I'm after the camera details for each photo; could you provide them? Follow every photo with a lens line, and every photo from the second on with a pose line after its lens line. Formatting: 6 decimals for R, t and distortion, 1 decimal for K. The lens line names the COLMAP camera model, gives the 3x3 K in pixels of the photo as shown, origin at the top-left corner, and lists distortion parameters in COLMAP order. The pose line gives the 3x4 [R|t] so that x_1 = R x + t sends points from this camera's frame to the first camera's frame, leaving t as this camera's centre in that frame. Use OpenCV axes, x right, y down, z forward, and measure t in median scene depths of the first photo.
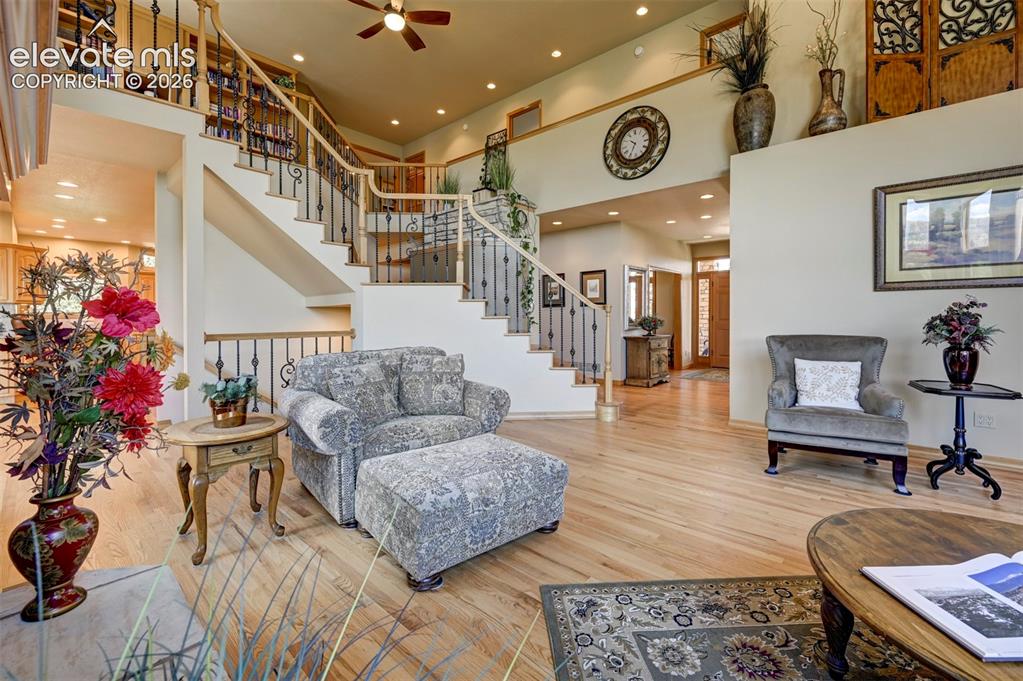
lens RADIAL K [[444.8, 0, 510.3], [0, 444.8, 319.0], [0, 0, 1]] dist [-0.001800, 0.000152]
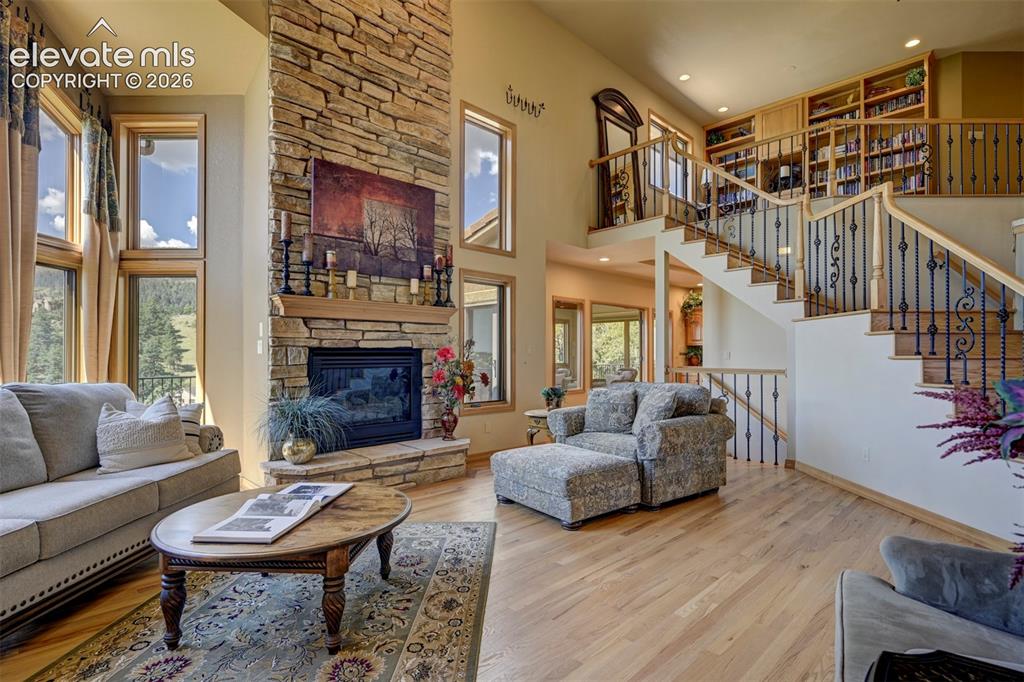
lens RADIAL K [[511.4, 0, 511.7], [0, 511.4, 344.4], [0, 0, 1]] dist [-0.001714, -0.000004]
pose [[-0.086728, -0.017360, -0.996081, 0.961887], [-0.004033, 0.999846, -0.017075, -0.007889], [0.996224, 0.002537, -0.086785, 0.606337]]
